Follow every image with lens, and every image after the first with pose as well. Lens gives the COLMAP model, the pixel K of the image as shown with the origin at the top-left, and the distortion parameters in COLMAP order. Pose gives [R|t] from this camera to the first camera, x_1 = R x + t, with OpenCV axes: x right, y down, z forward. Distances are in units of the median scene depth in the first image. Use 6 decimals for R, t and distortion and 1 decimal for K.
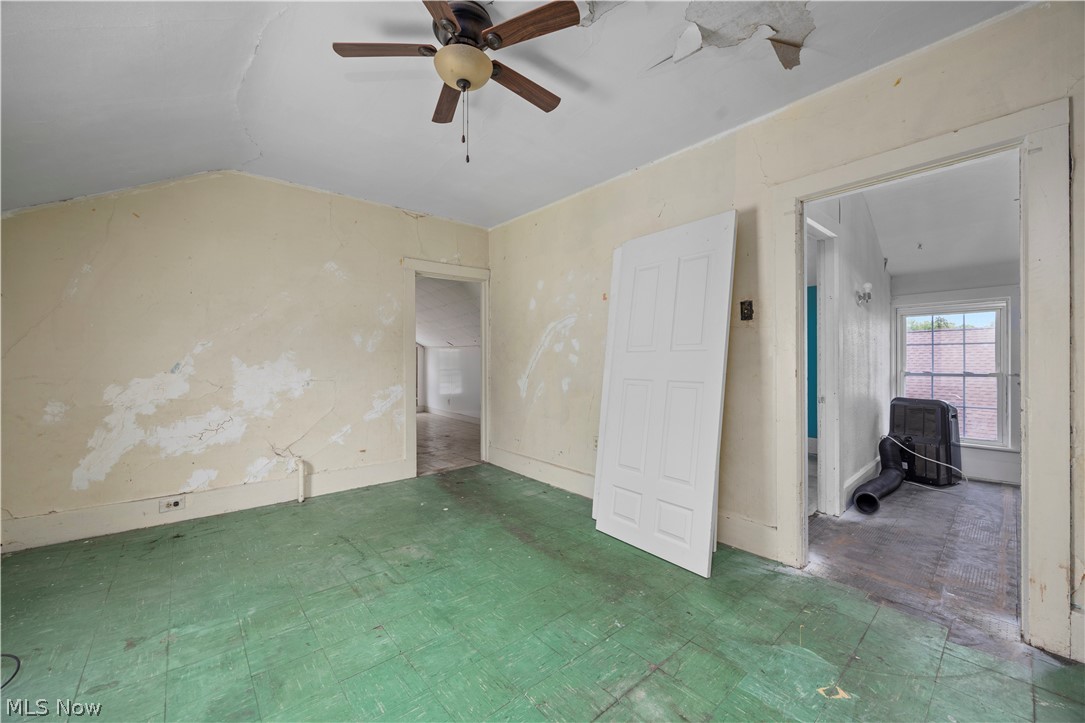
lens RADIAL K [[405.5, 0, 541.5], [0, 405.5, 362.4], [0, 0, 1]] dist [-0.007665, -0.000043]
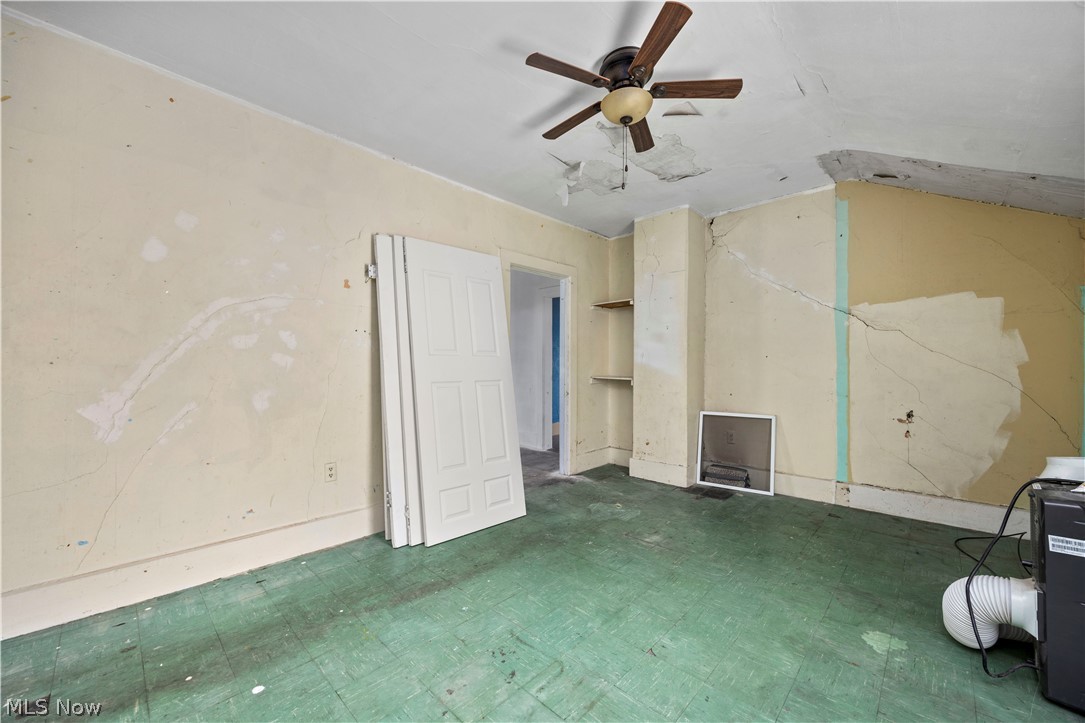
lens RADIAL K [[405.5, 0, 544.2], [0, 405.5, 364.0], [0, 0, 1]] dist [-0.007665, -0.000043]
pose [[-0.071477, 0.001793, 0.997441, -0.713763], [0.003930, 0.999991, -0.001516, -0.000711], [-0.997435, 0.003812, -0.071483, 0.714356]]
